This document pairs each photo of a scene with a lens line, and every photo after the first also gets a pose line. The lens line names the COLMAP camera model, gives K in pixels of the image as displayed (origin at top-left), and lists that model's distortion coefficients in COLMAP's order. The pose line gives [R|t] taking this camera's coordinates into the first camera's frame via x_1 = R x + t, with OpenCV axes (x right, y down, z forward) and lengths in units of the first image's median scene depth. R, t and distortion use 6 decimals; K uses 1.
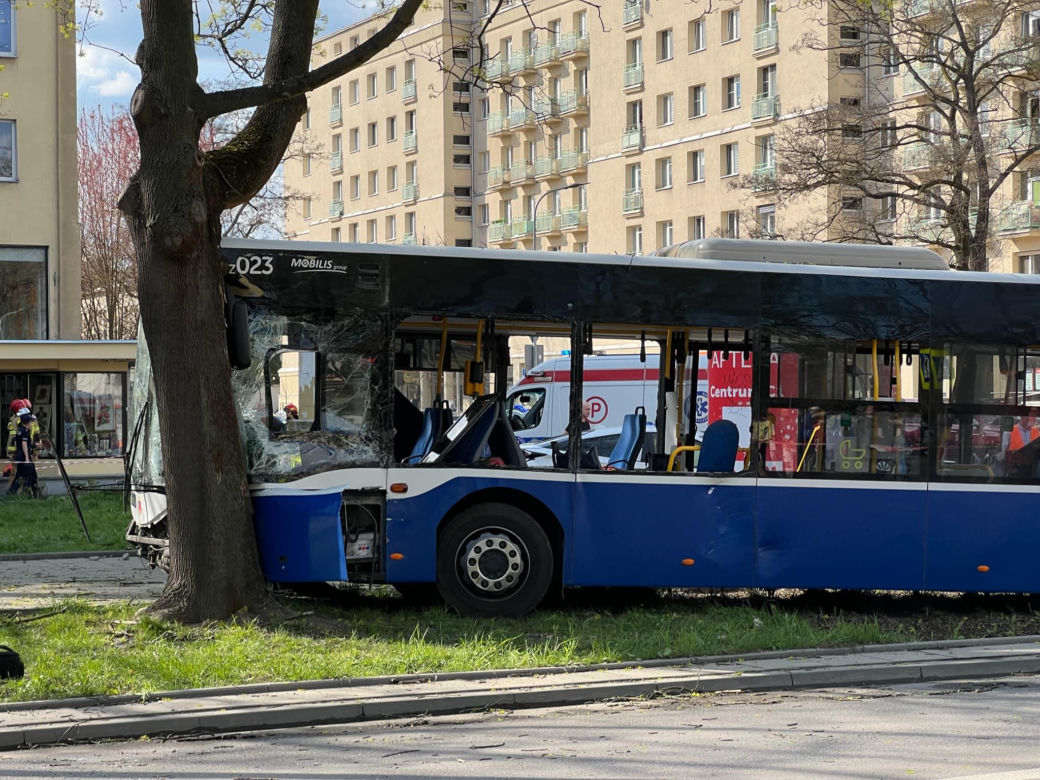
lens RADIAL K [[2653.0, 0, 520.0], [0, 2653.0, 390.0], [0, 0, 1]] dist [0.109179, 1.089179]
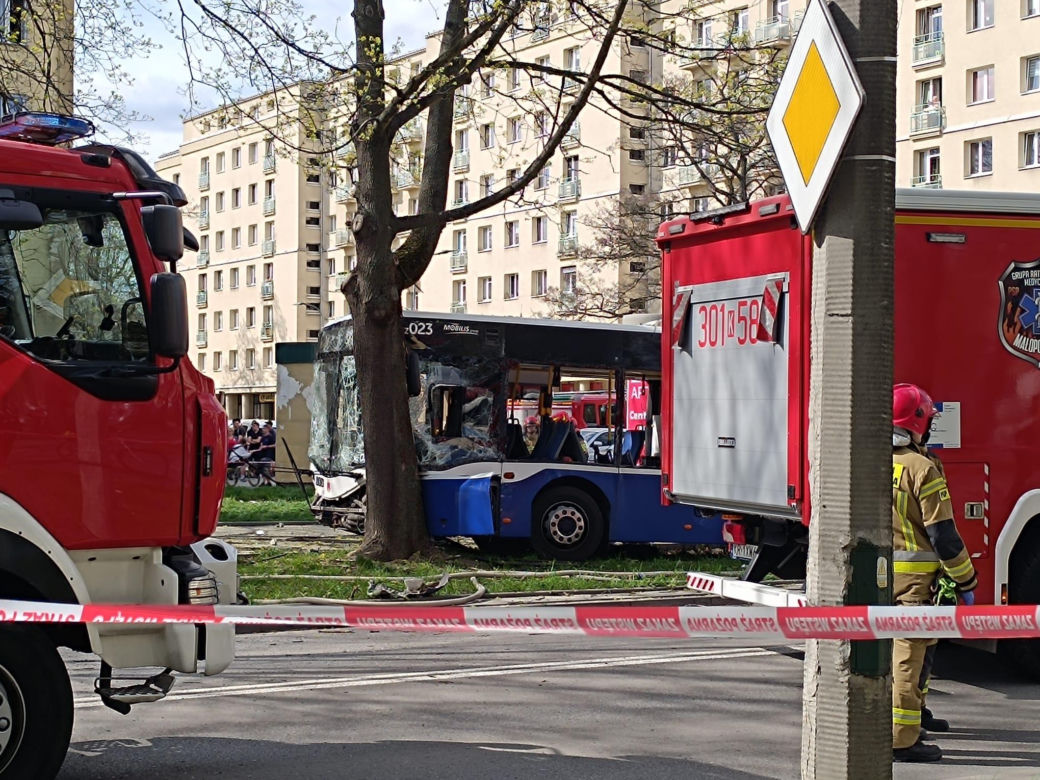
lens RADIAL K [[2653.0, 0, 520.0], [0, 2653.0, 390.0], [0, 0, 1]] dist [0.109179, 1.089179]
pose [[0.987129, 0.017442, 0.158974, -0.247565], [-0.016107, 0.999823, -0.009683, 0.001976], [-0.159114, 0.006997, 0.987235, -0.448538]]
